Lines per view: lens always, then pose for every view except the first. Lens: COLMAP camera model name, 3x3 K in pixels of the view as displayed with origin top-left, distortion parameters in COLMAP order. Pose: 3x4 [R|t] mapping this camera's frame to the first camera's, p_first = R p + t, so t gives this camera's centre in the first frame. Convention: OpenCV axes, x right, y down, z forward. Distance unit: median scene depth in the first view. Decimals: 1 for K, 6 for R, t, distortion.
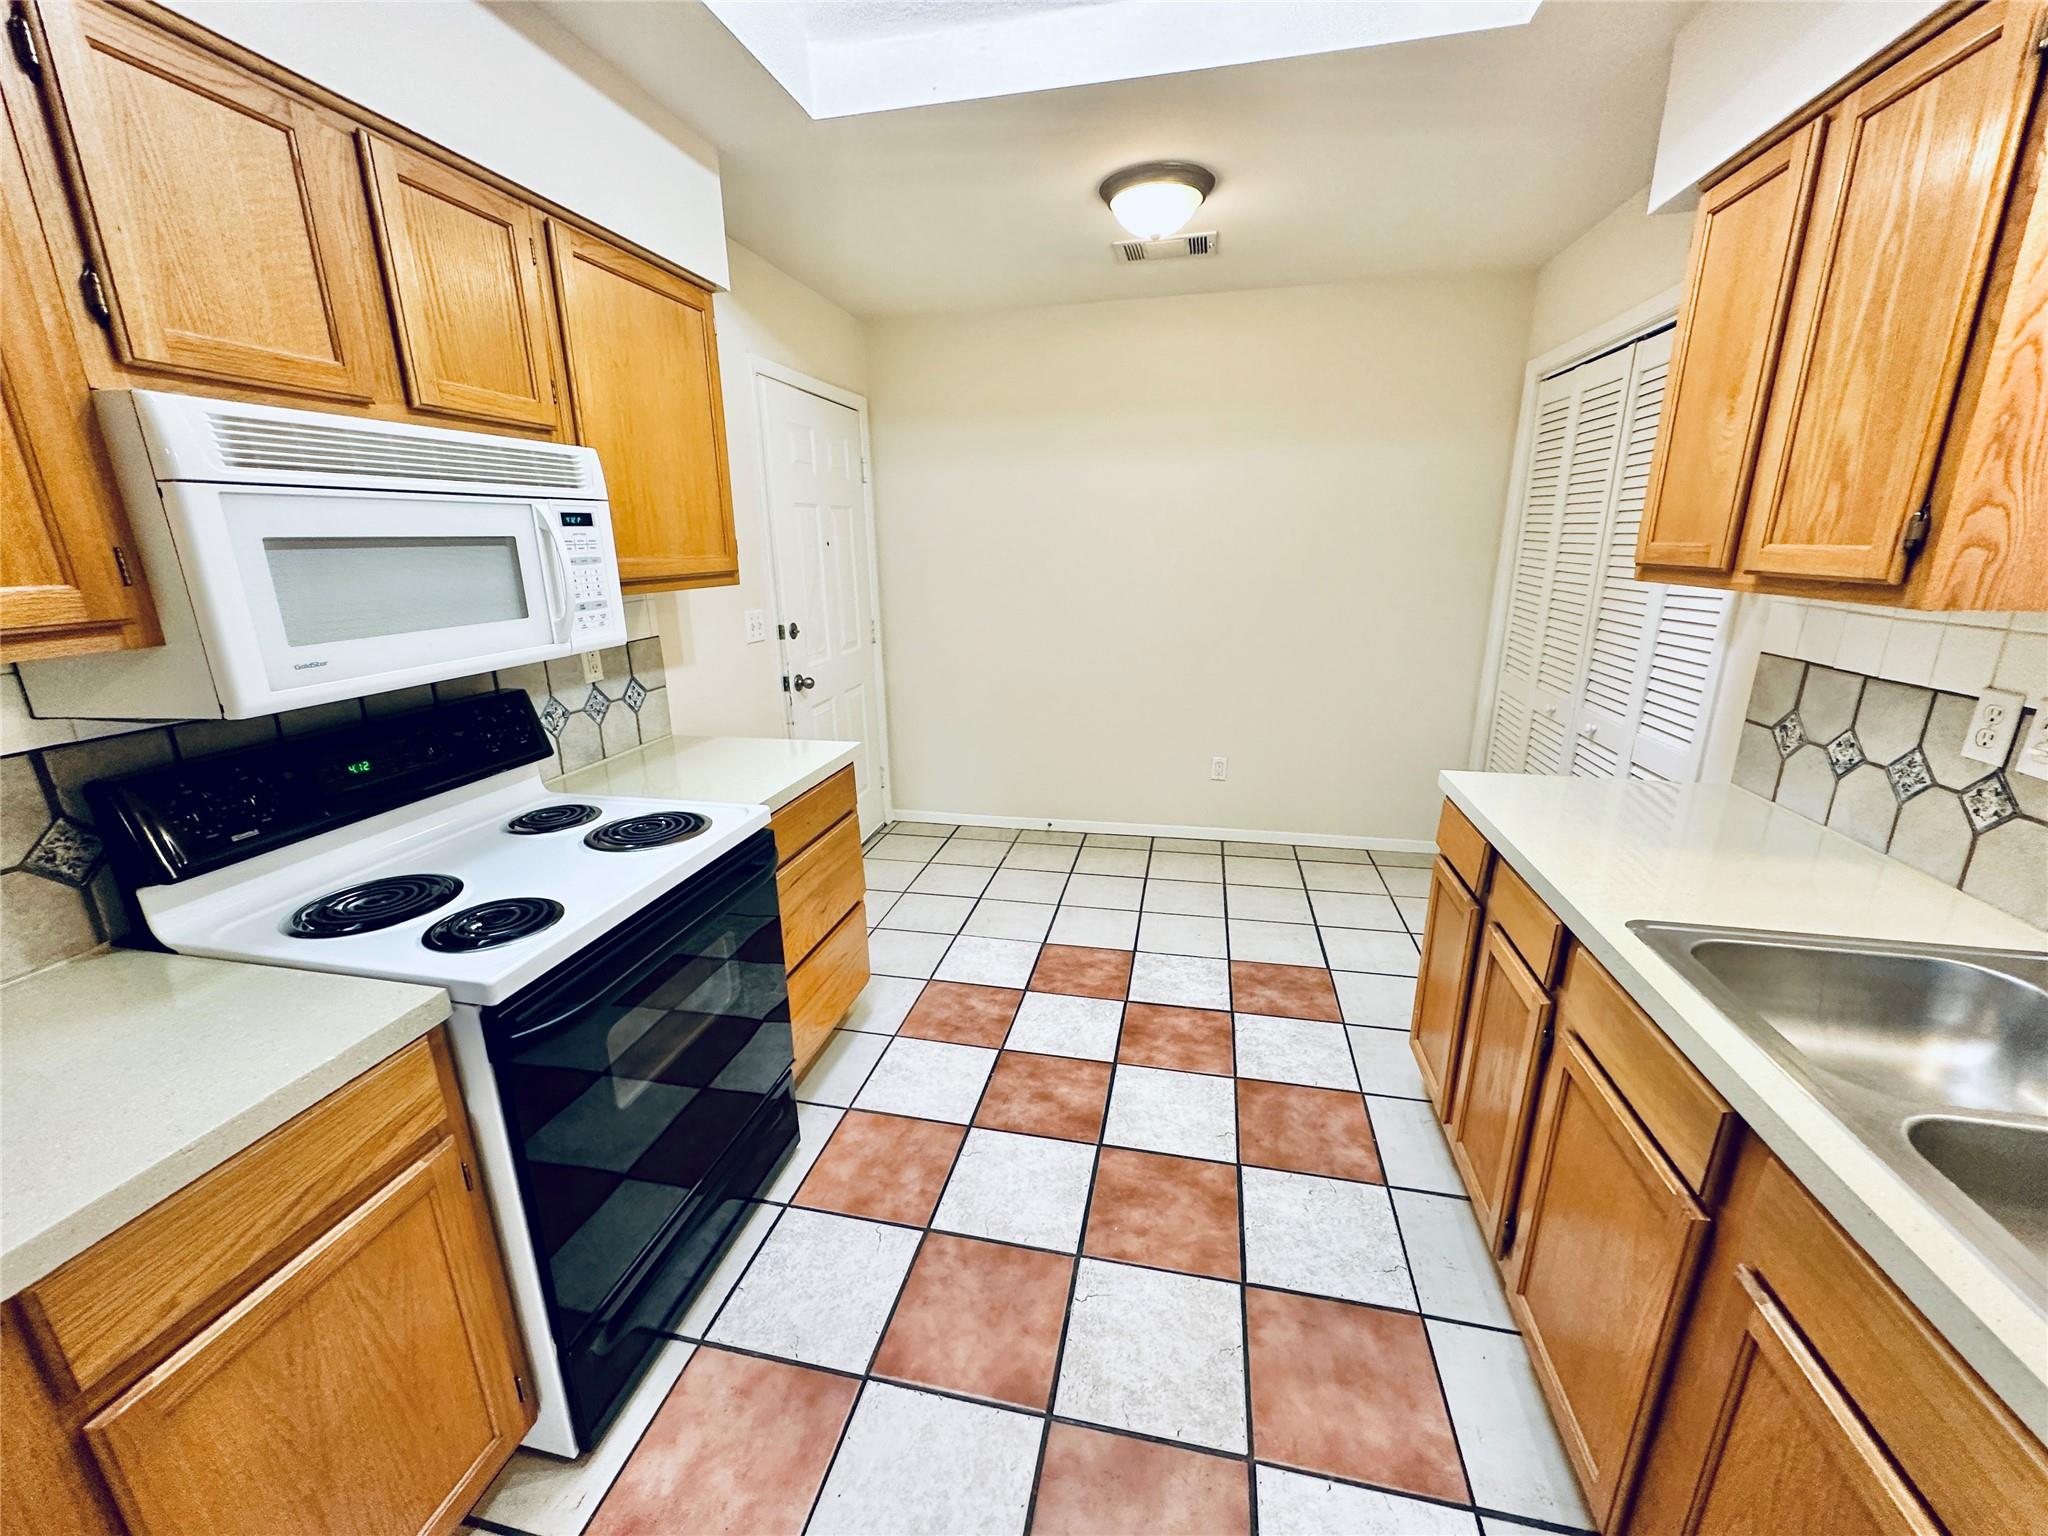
lens RADIAL K [[816.2, 0, 1022.0], [0, 816.2, 766.3], [0, 0, 1]] dist [-0.000862, 0.000118]
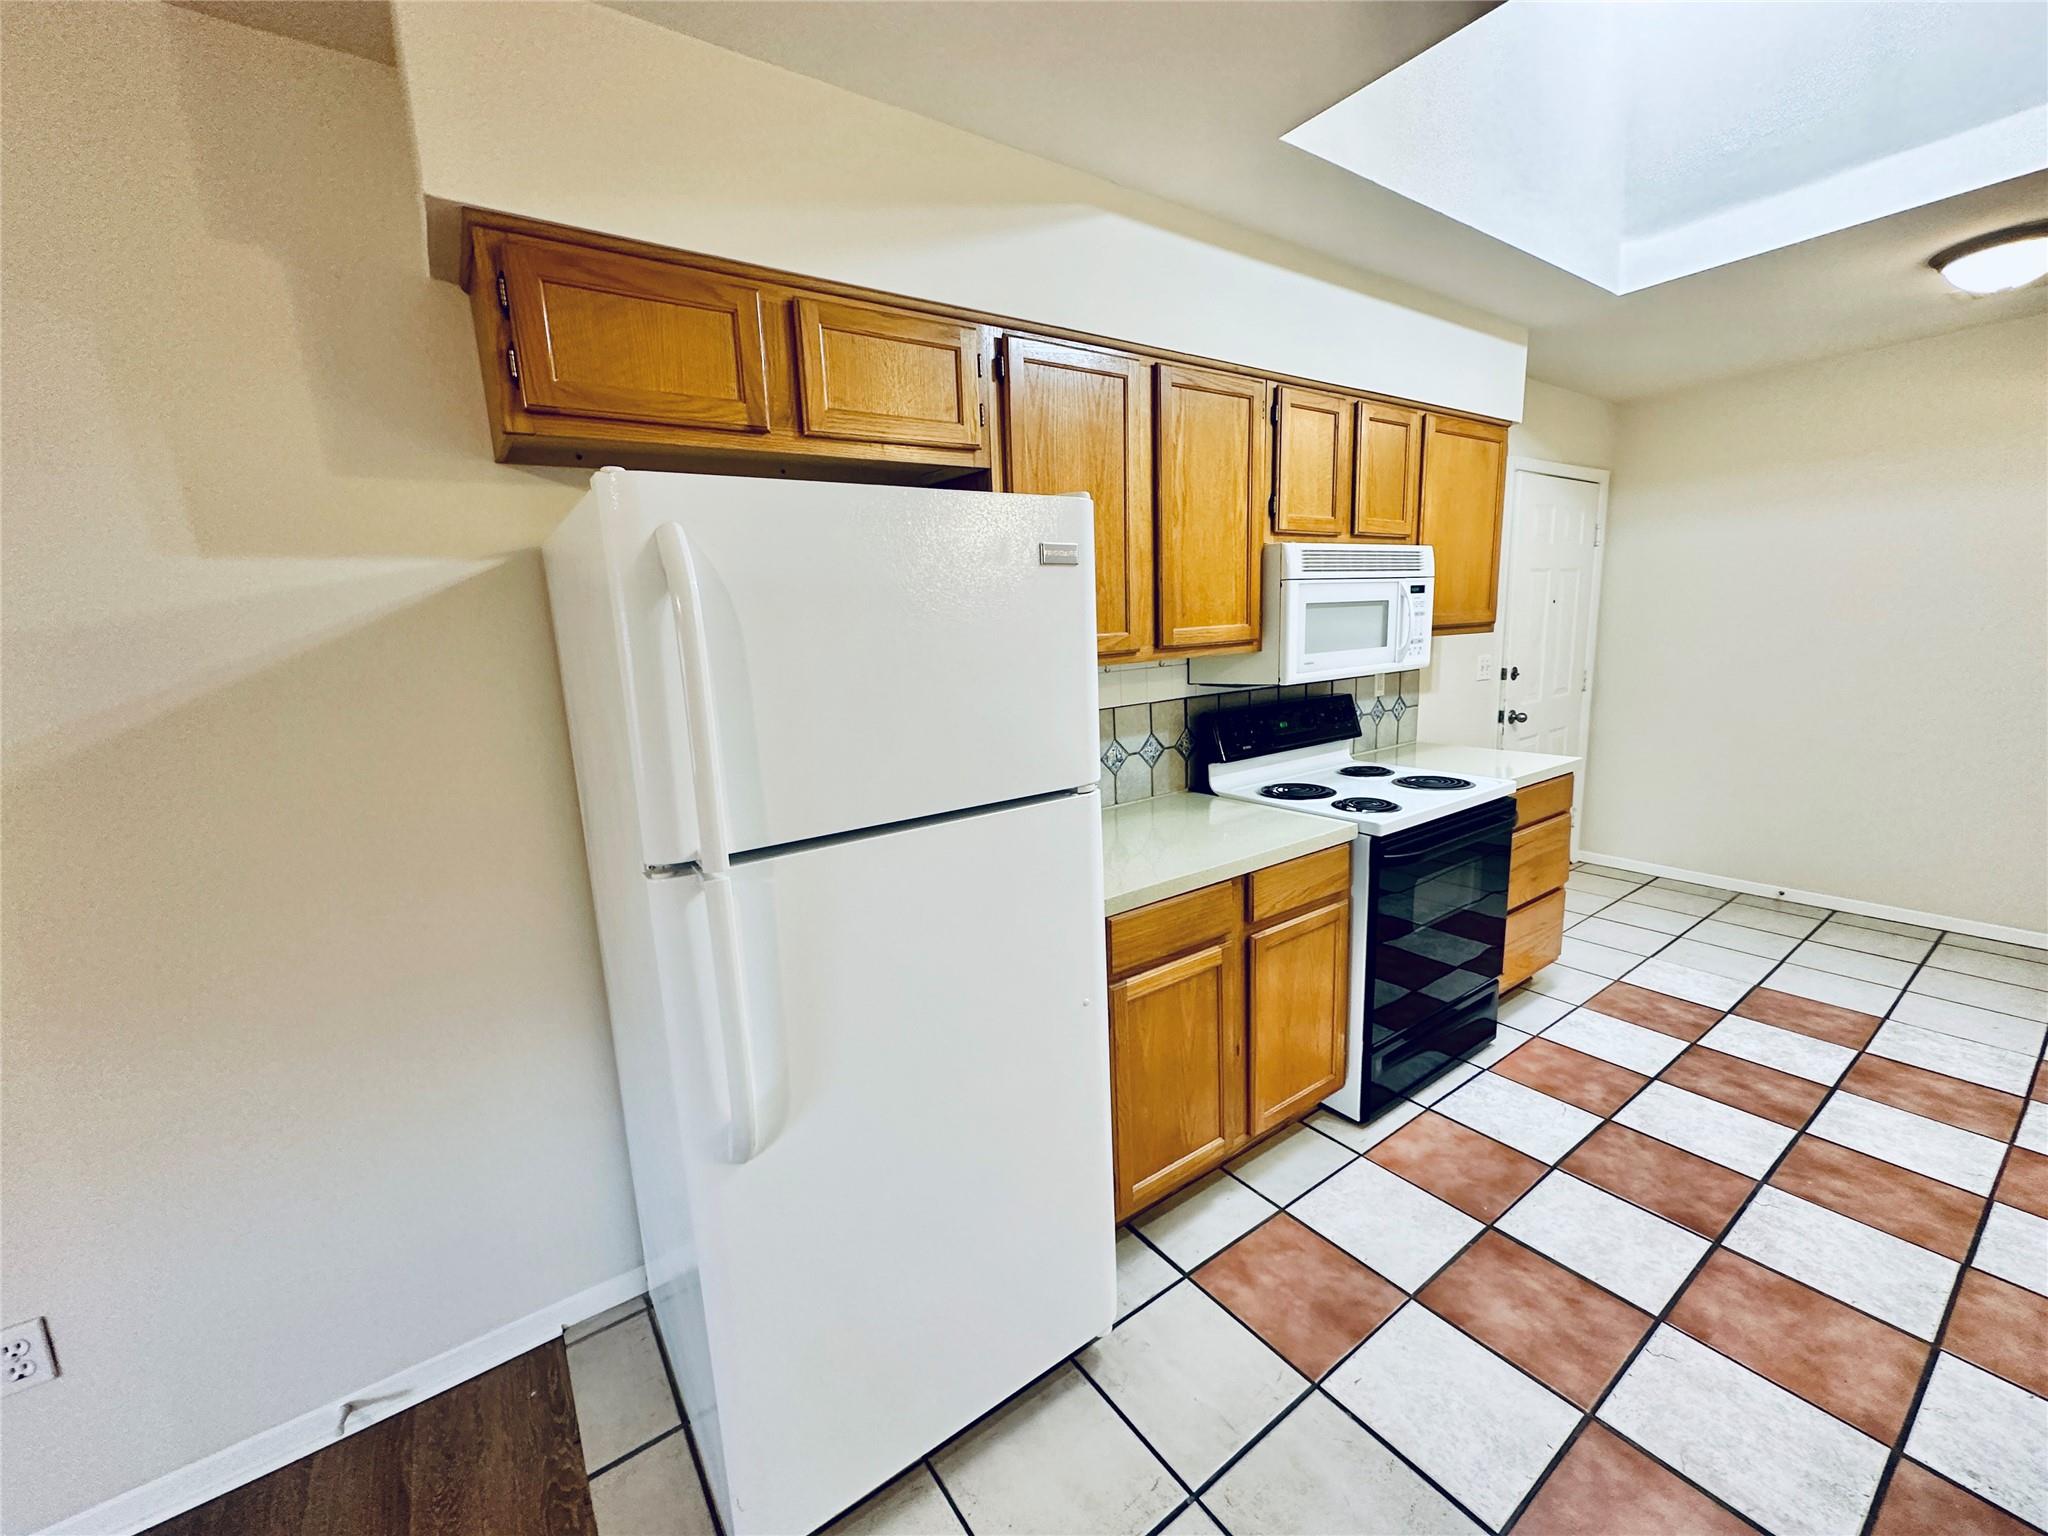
lens RADIAL K [[816.2, 0, 1022.0], [0, 816.2, 766.3], [0, 0, 1]] dist [-0.000862, 0.000118]
pose [[0.737143, 0.103397, -0.667780, 0.004533], [-0.153700, 0.987977, -0.016690, 0.188428], [0.658025, 0.114940, 0.744172, -0.666750]]
